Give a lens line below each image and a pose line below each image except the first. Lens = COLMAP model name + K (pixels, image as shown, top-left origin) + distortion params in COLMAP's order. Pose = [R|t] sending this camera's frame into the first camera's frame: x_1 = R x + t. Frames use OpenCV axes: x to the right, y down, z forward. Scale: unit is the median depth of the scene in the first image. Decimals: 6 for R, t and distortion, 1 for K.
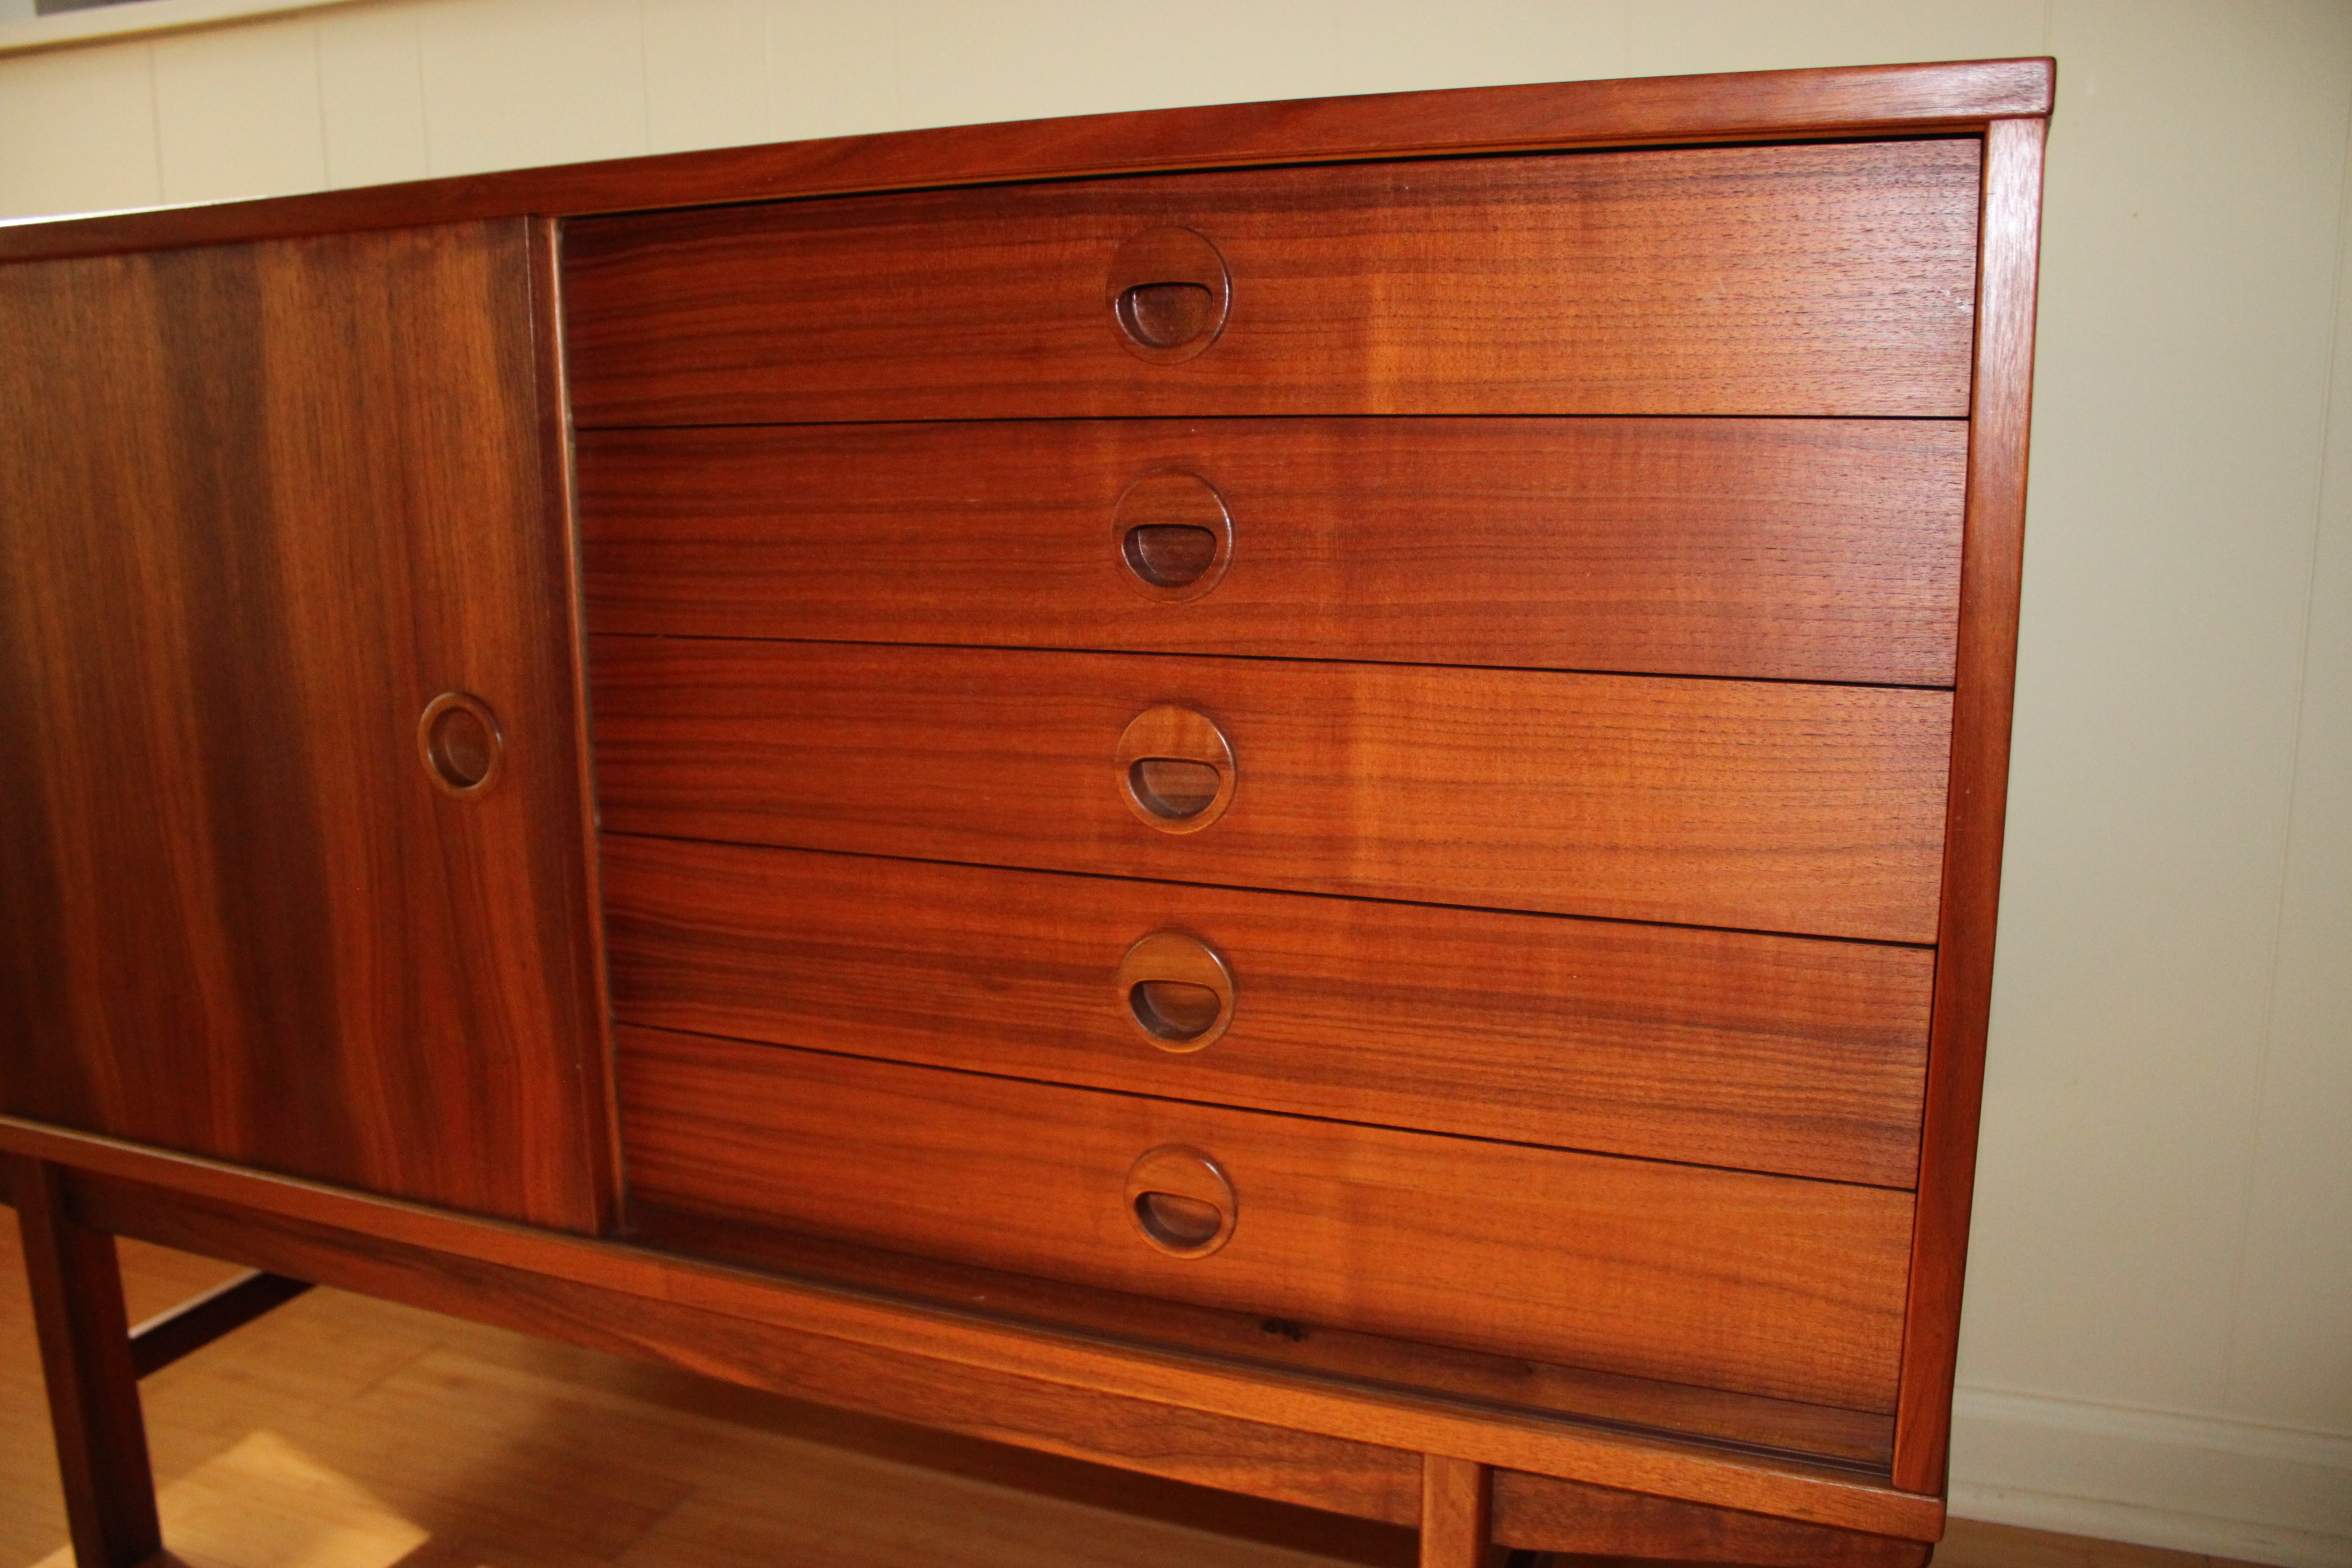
lens RADIAL K [[1973.4, 0, 1176.0], [0, 1973.4, 784.0], [0, 0, 1]] dist [-0.167696, 0.159630]
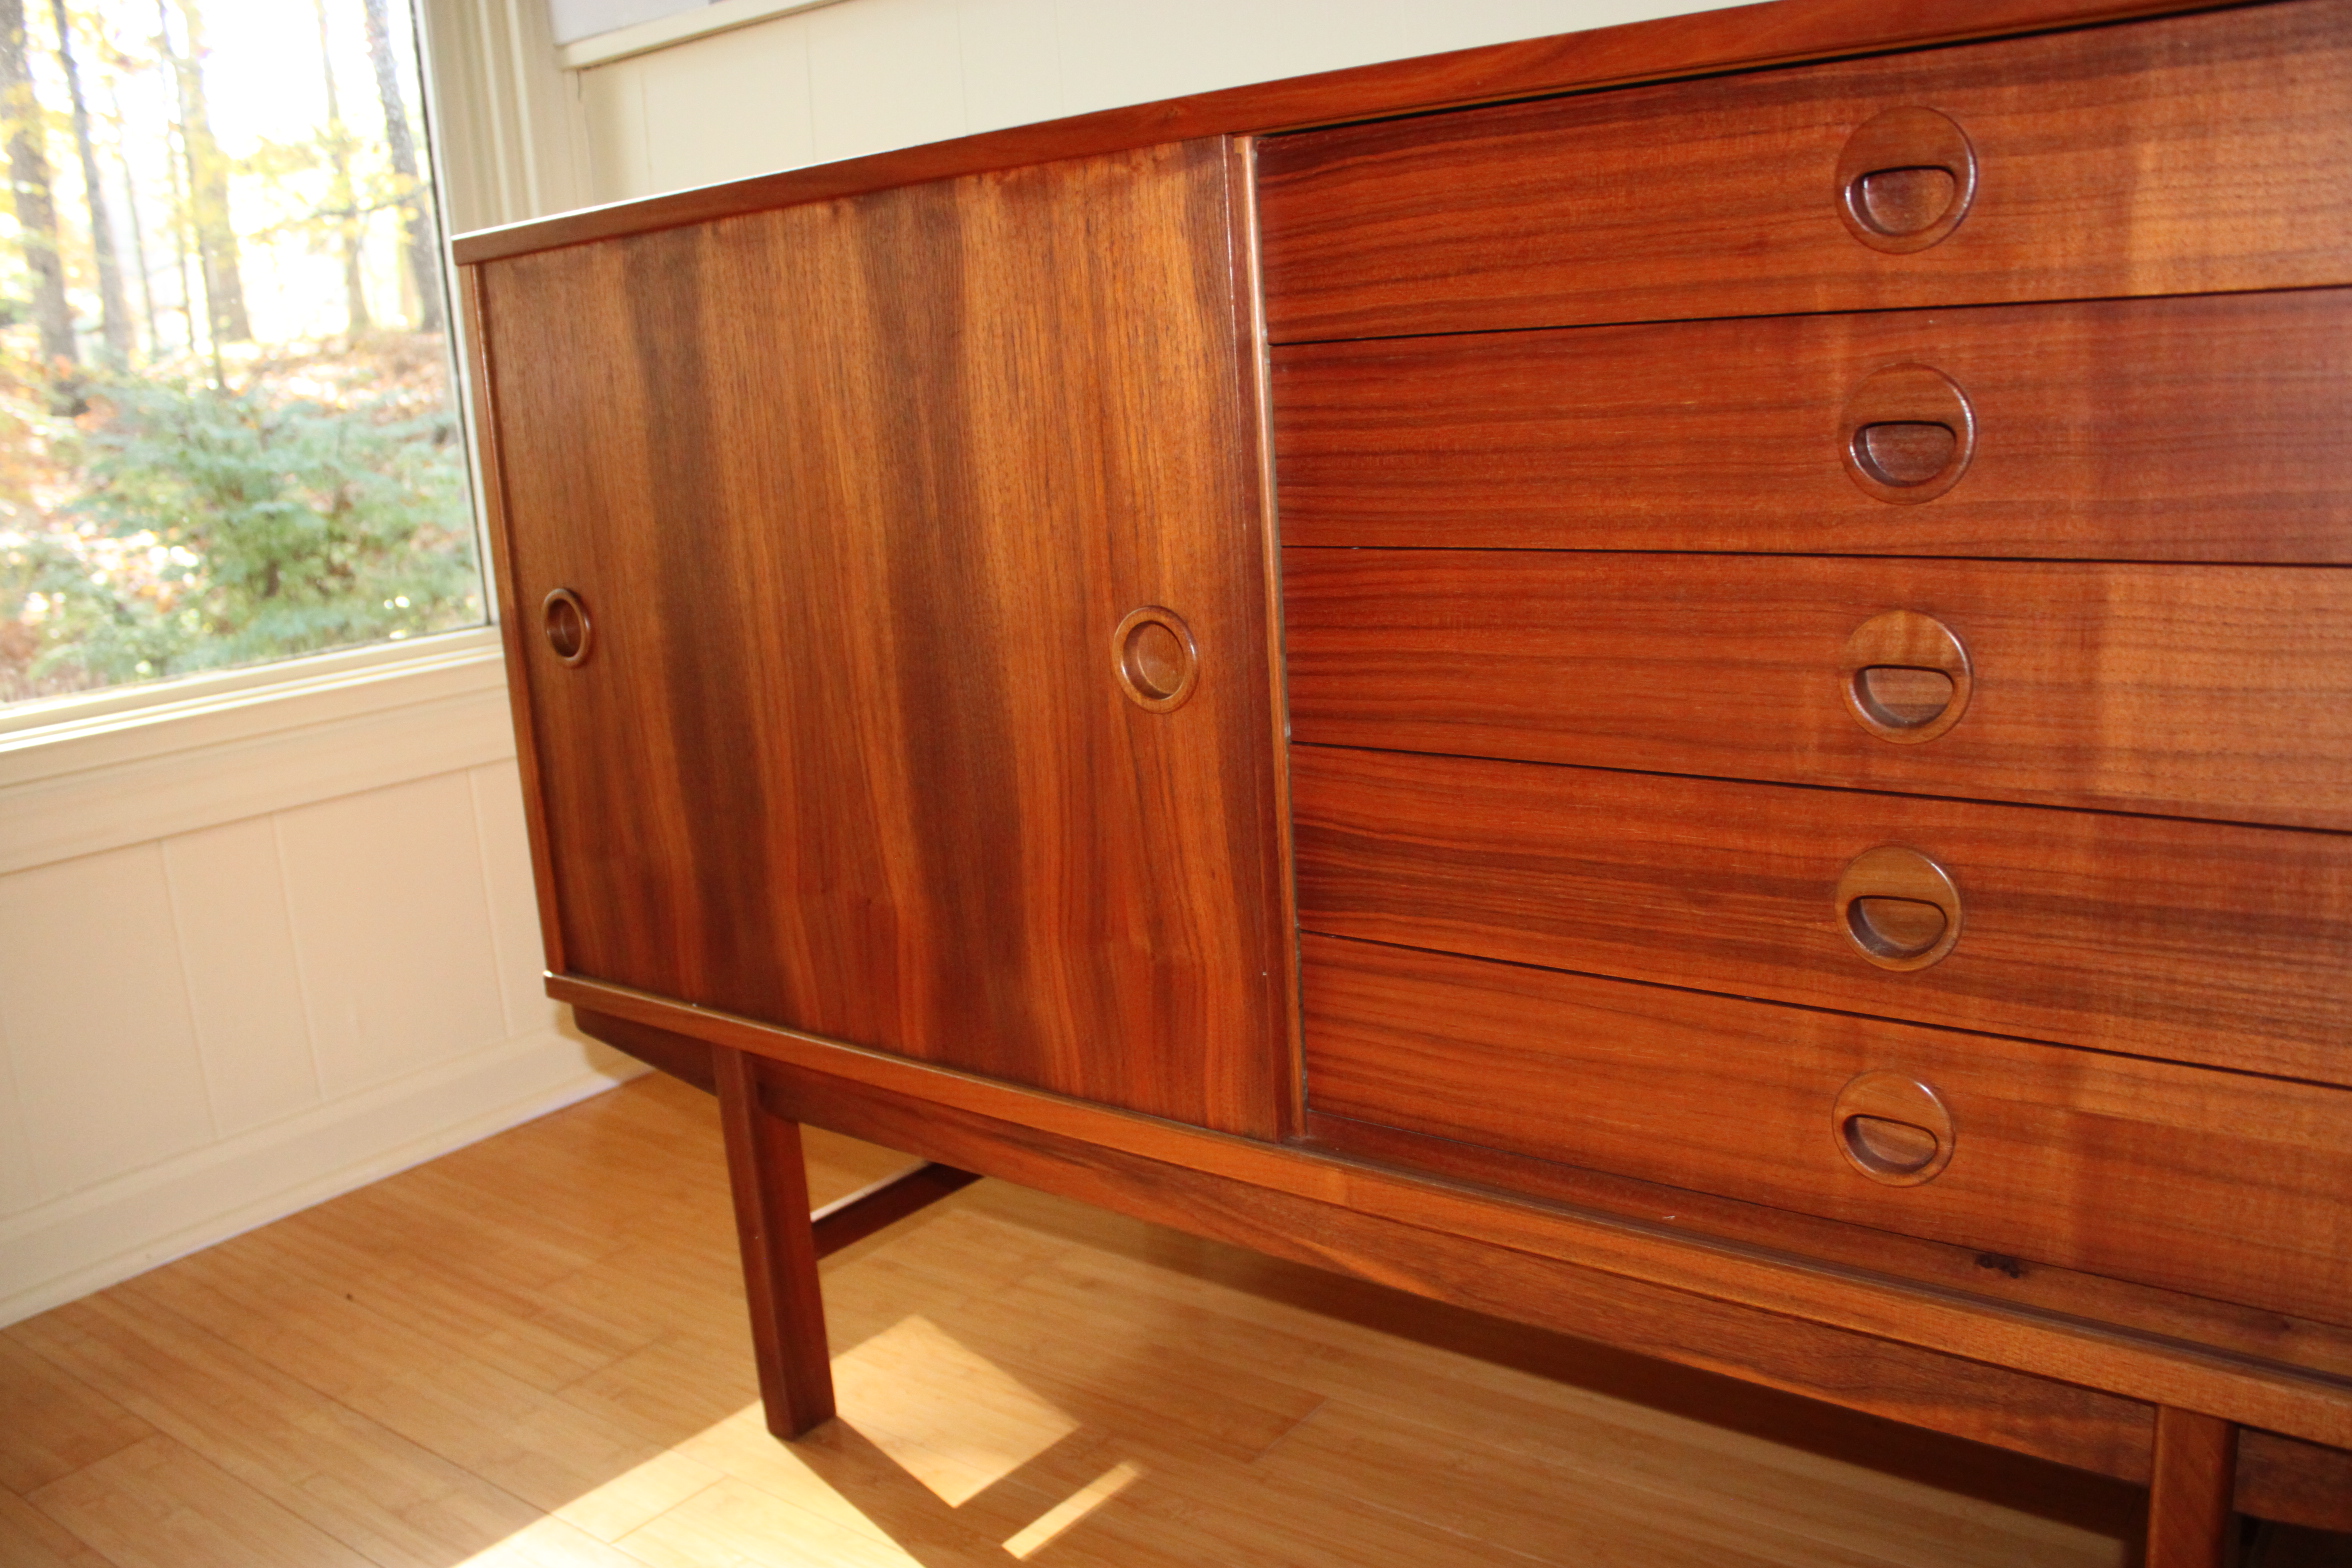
lens RADIAL K [[1973.4, 0, 1176.0], [0, 1973.4, 784.0], [0, 0, 1]] dist [-0.167696, 0.159630]
pose [[0.963271, 0.011002, -0.268304, -0.085507], [-0.003307, 0.999571, 0.029114, 0.017855], [0.268509, -0.027157, 0.962894, -0.005823]]
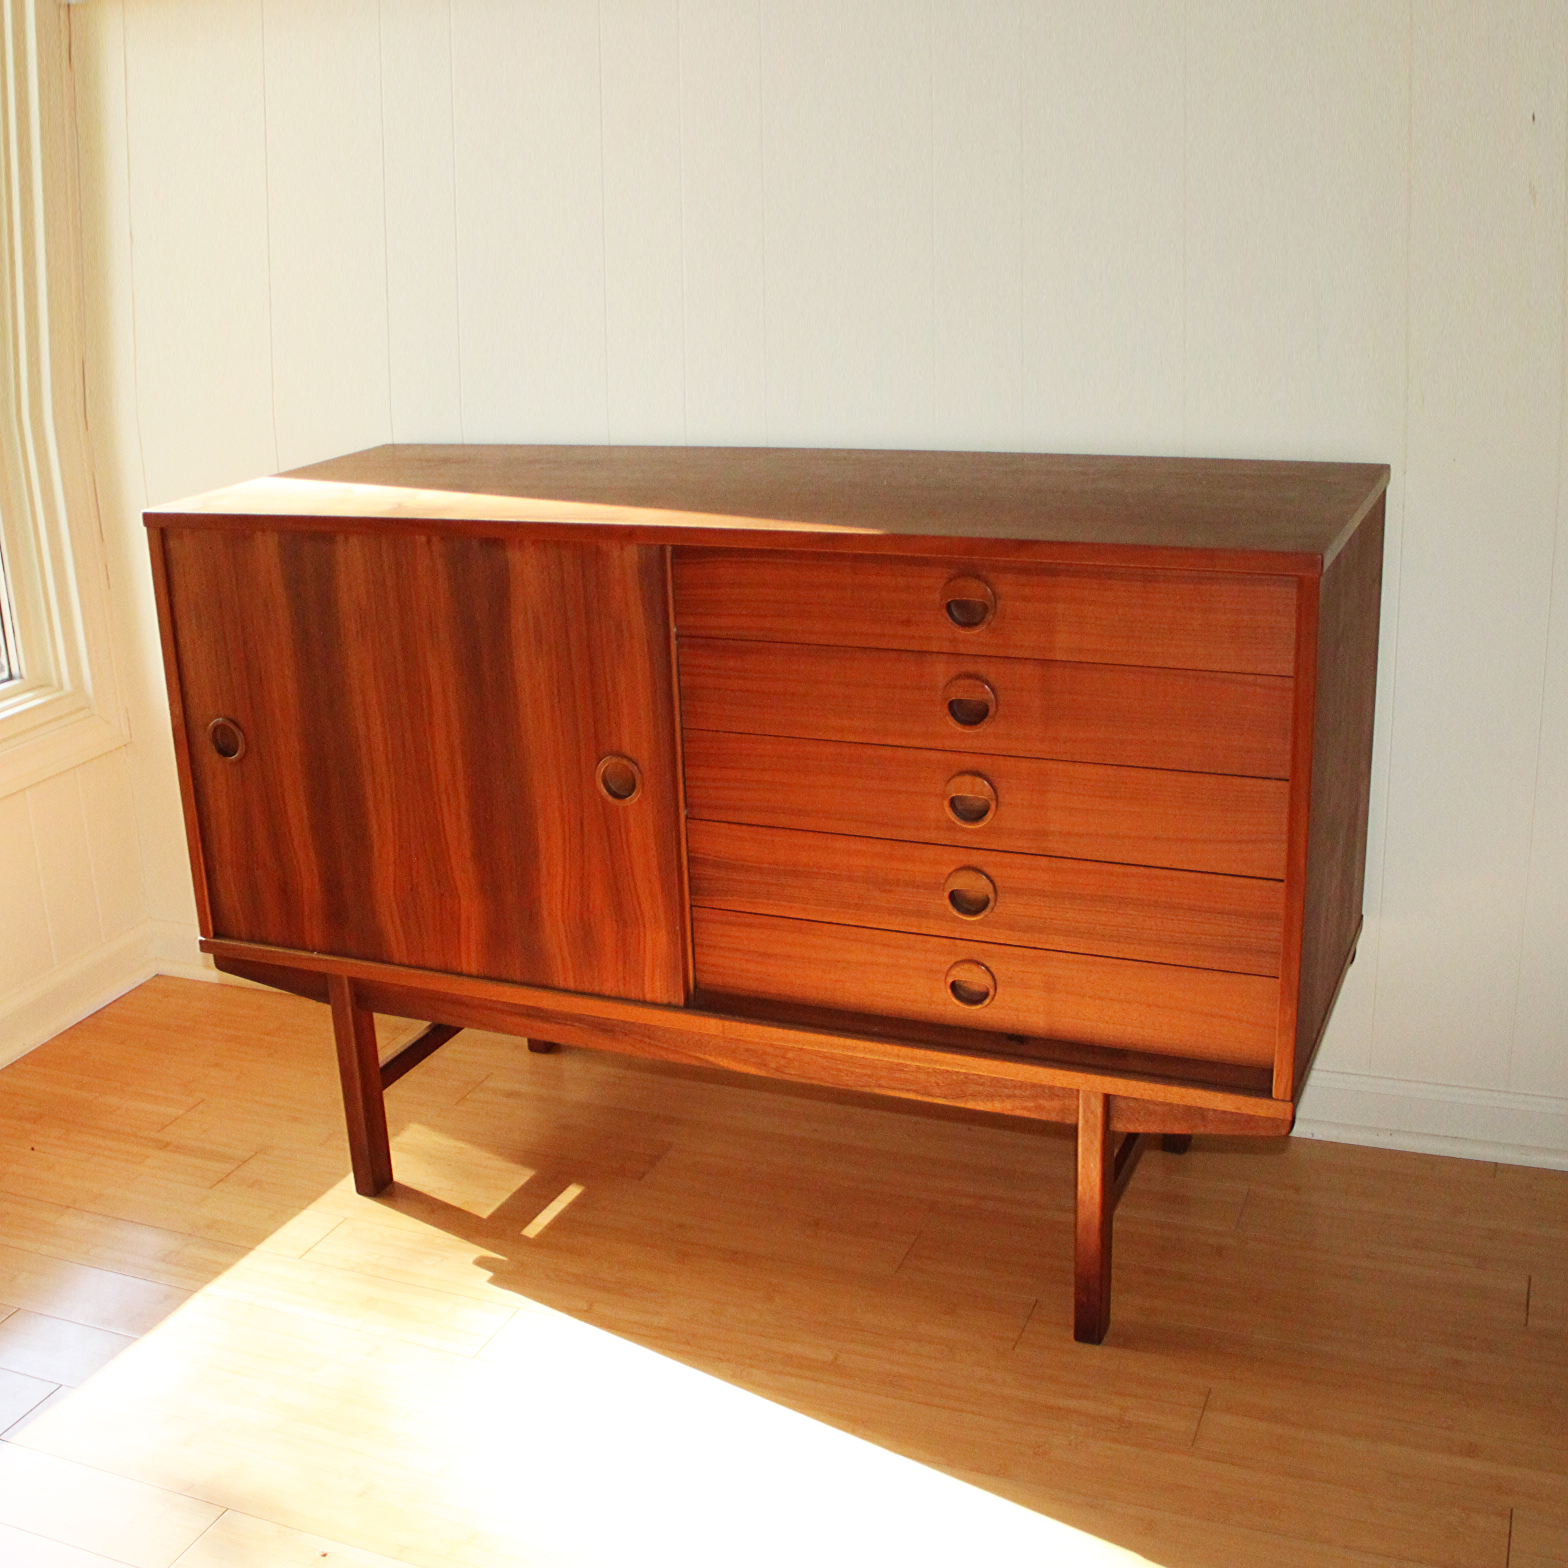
lens RADIAL K [[1933.6, 0, 781.4], [0, 1933.6, 780.3], [0, 0, 1]] dist [-0.130804, -0.004447]
pose [[0.999680, -0.021072, -0.013990, -0.180718], [0.022597, 0.992556, 0.119675, -0.293114], [0.011364, -0.119953, 0.992715, -1.189898]]
